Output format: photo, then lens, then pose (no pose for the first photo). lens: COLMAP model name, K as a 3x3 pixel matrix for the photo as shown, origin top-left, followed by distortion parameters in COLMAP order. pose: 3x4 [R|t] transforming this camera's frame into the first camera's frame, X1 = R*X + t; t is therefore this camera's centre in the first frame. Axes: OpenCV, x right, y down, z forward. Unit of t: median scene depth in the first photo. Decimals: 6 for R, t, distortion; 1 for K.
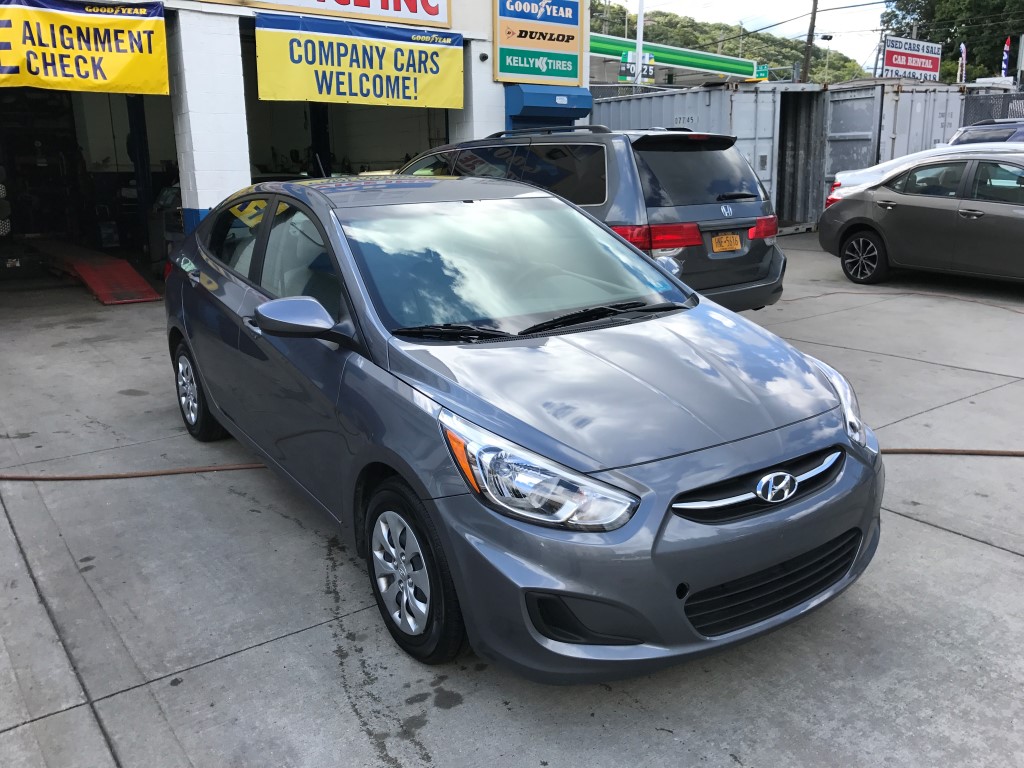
lens RADIAL K [[841.8, 0, 500.1], [0, 841.8, 383.9], [0, 0, 1]] dist [0.024077, -0.025324]
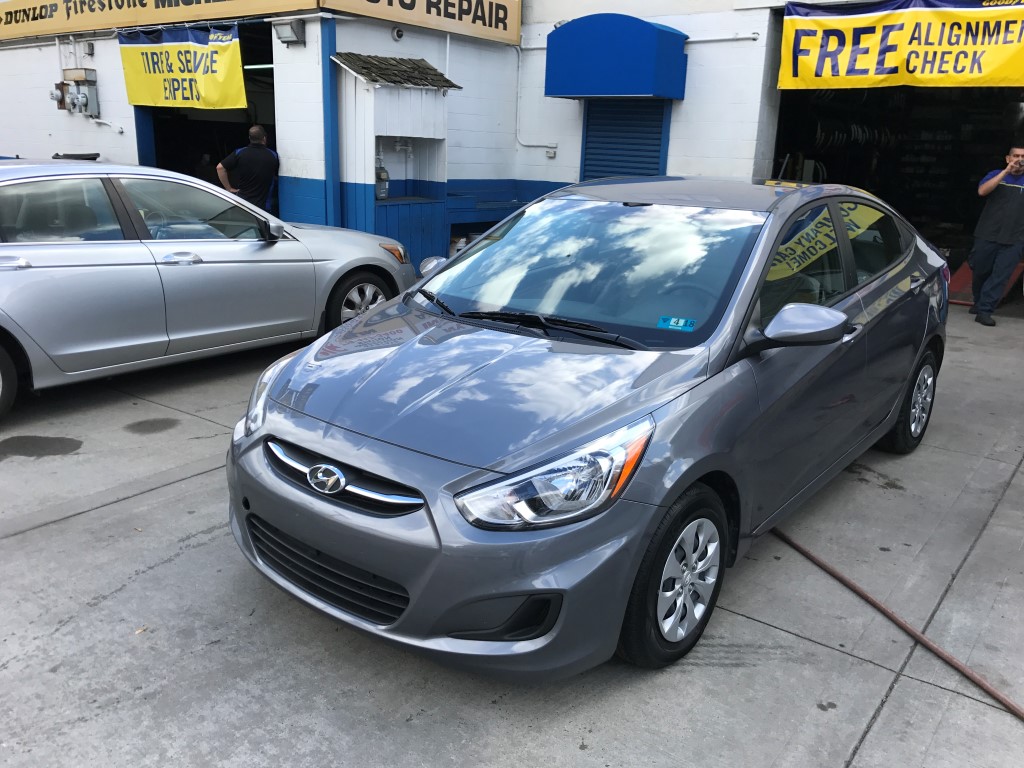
lens RADIAL K [[841.8, 0, 494.7], [0, 841.8, 376.8], [0, 0, 1]] dist [0.024077, -0.025324]
pose [[0.270122, 0.276848, -0.922166, 0.935647], [-0.274301, 0.940207, 0.201916, -0.188958], [0.922926, 0.198409, 0.329910, 0.584597]]
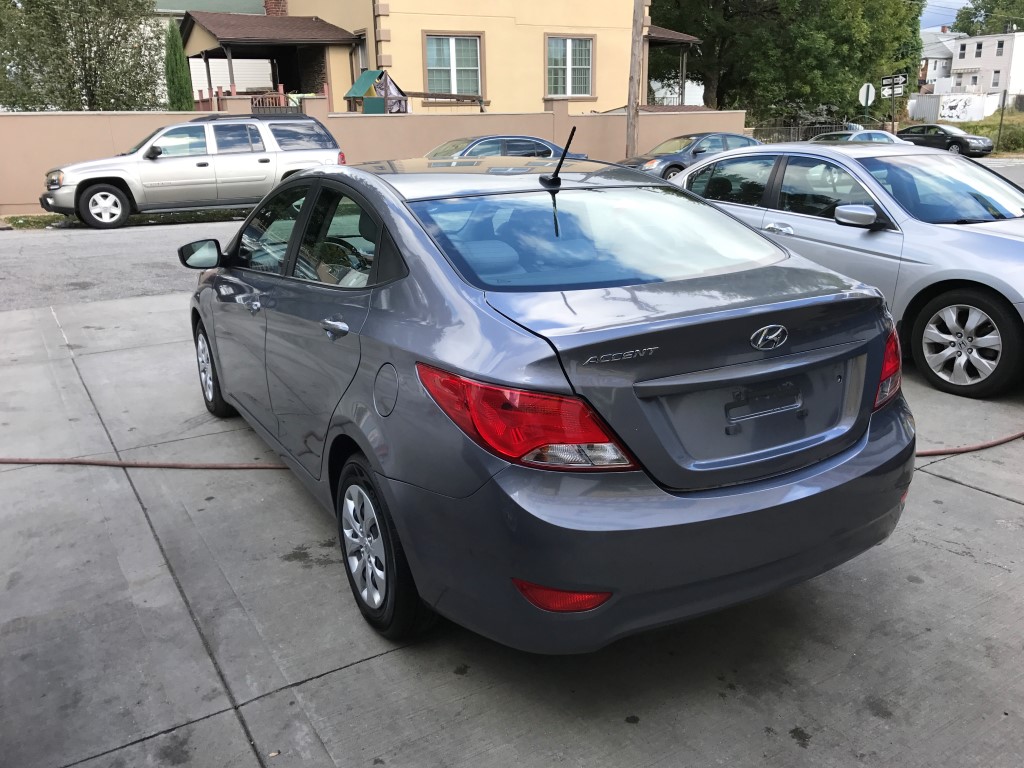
lens RADIAL K [[841.8, 0, 498.0], [0, 841.8, 386.0], [0, 0, 1]] dist [0.024077, -0.025324]
pose [[-0.996027, 0.011078, 0.088356, -0.302976], [0.056247, 0.847499, 0.527808, -0.605789], [-0.069034, 0.530681, -0.844756, 2.236800]]
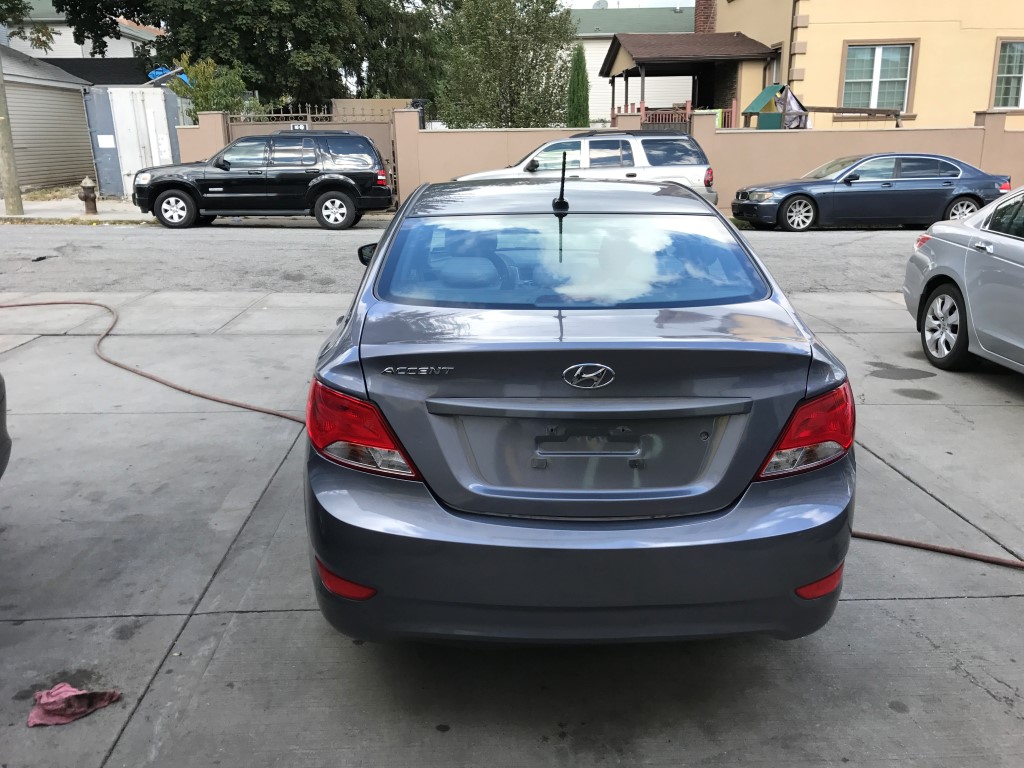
lens RADIAL K [[841.8, 0, 494.4], [0, 841.8, 382.2], [0, 0, 1]] dist [0.024077, -0.025324]
pose [[-0.829349, -0.126272, 0.544275, -0.725672], [0.165983, 0.874471, 0.455796, -0.574164], [-0.533507, 0.468355, -0.704283, 2.132651]]
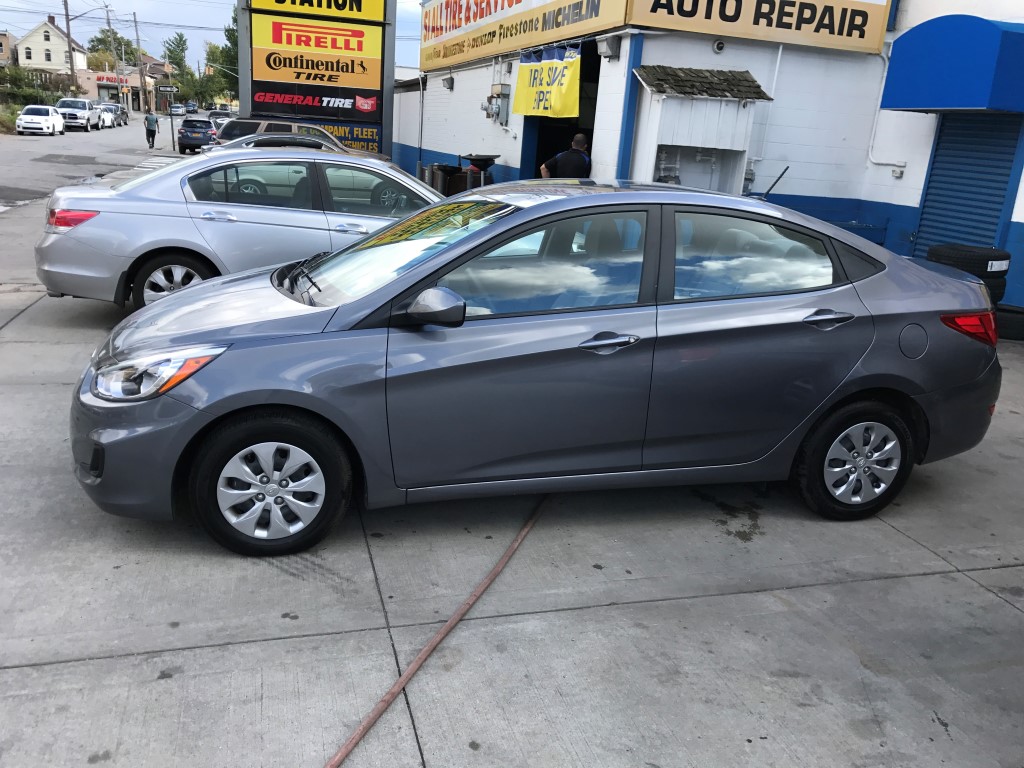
lens RADIAL K [[841.8, 0, 504.0], [0, 841.8, 380.5], [0, 0, 1]] dist [0.024077, -0.025324]
pose [[-0.340130, 0.256798, -0.904636, 1.050476], [-0.296347, 0.883704, 0.362278, -0.432766], [0.892463, 0.391308, -0.224473, 1.439783]]
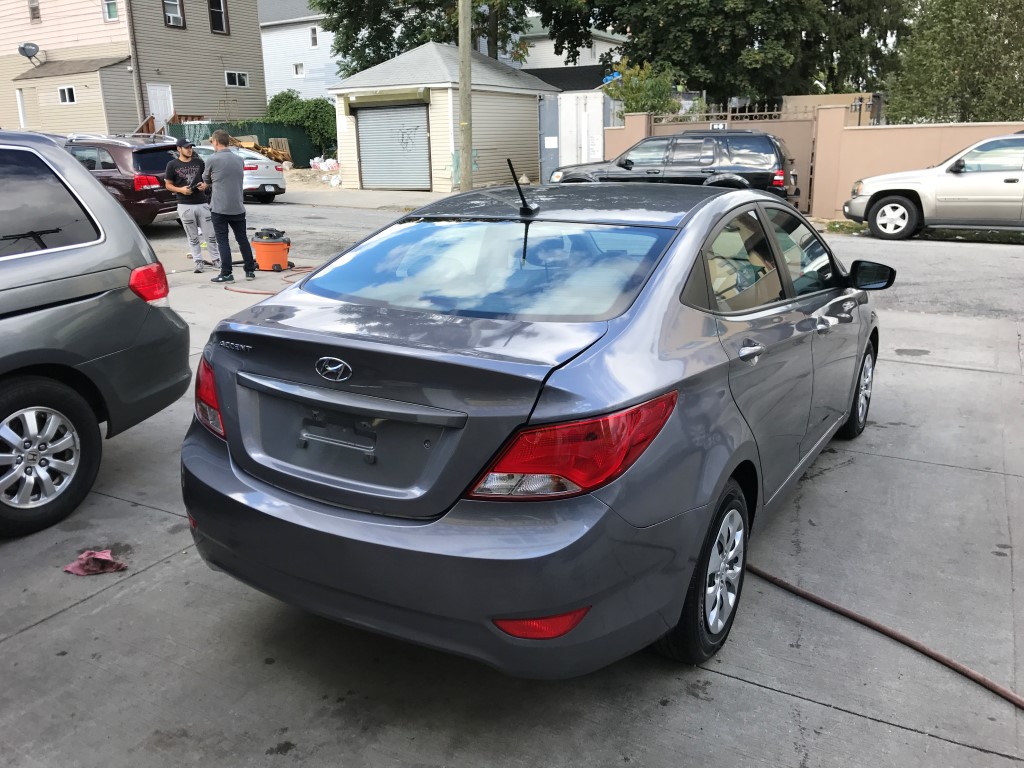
lens RADIAL K [[841.8, 0, 498.3], [0, 841.8, 383.4], [0, 0, 1]] dist [0.024077, -0.025324]
pose [[-0.413636, -0.222170, 0.882919, -1.085767], [0.251021, 0.904351, 0.345163, -0.474191], [-0.875153, 0.364403, -0.318303, 1.767176]]
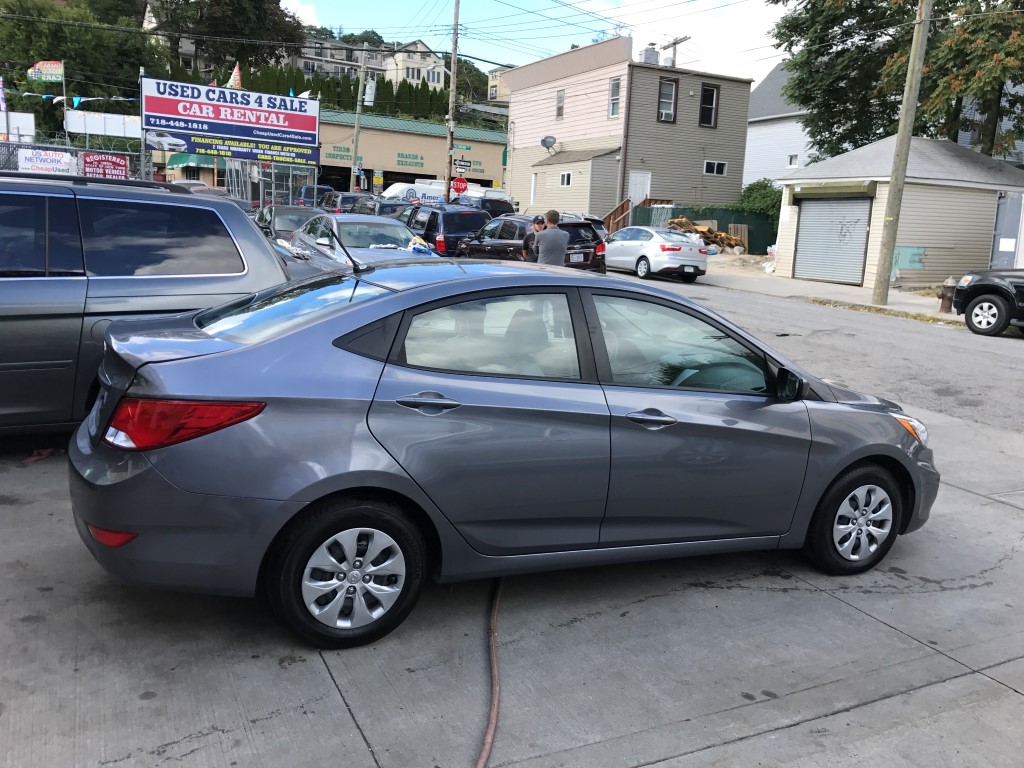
lens RADIAL K [[841.8, 0, 497.1], [0, 841.8, 379.7], [0, 0, 1]] dist [0.024077, -0.025324]
pose [[0.169221, -0.153770, 0.973509, -1.359363], [0.196709, 0.973150, 0.119520, -0.282614], [-0.965748, 0.171272, 0.194926, 1.023335]]
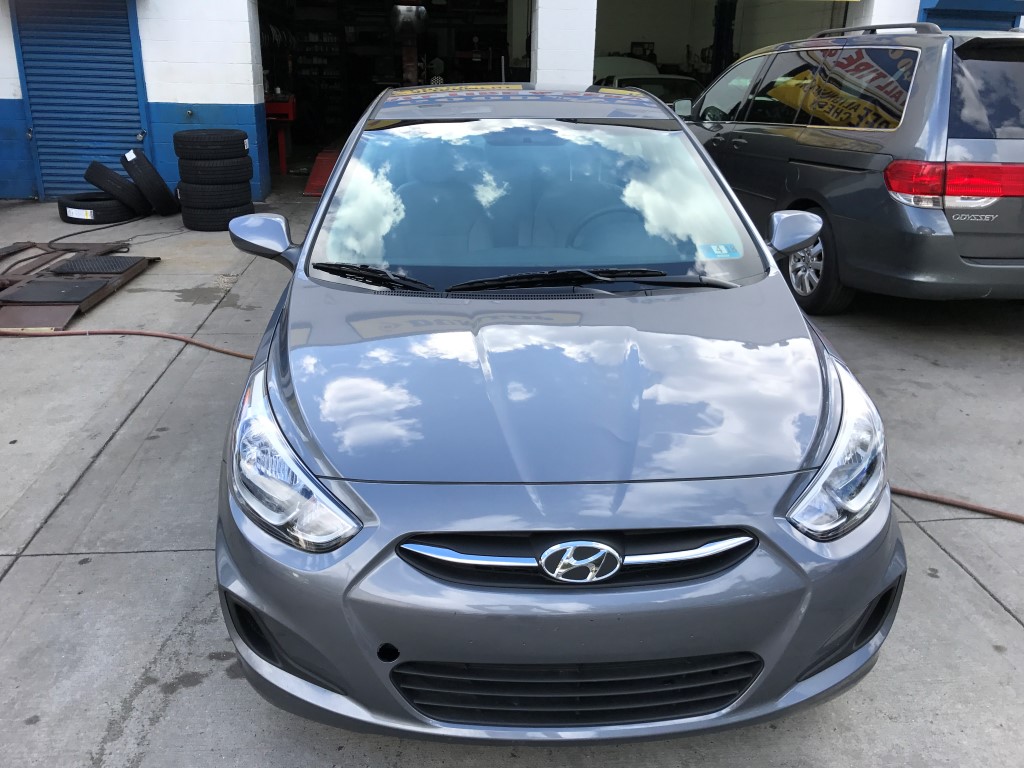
lens RADIAL K [[841.8, 0, 504.4], [0, 841.8, 386.3], [0, 0, 1]] dist [0.024077, -0.025324]
pose [[0.855595, 0.207325, -0.474314, 0.412193], [-0.153185, 0.976658, 0.150579, -0.083898], [0.494461, -0.056177, 0.867383, 0.259327]]
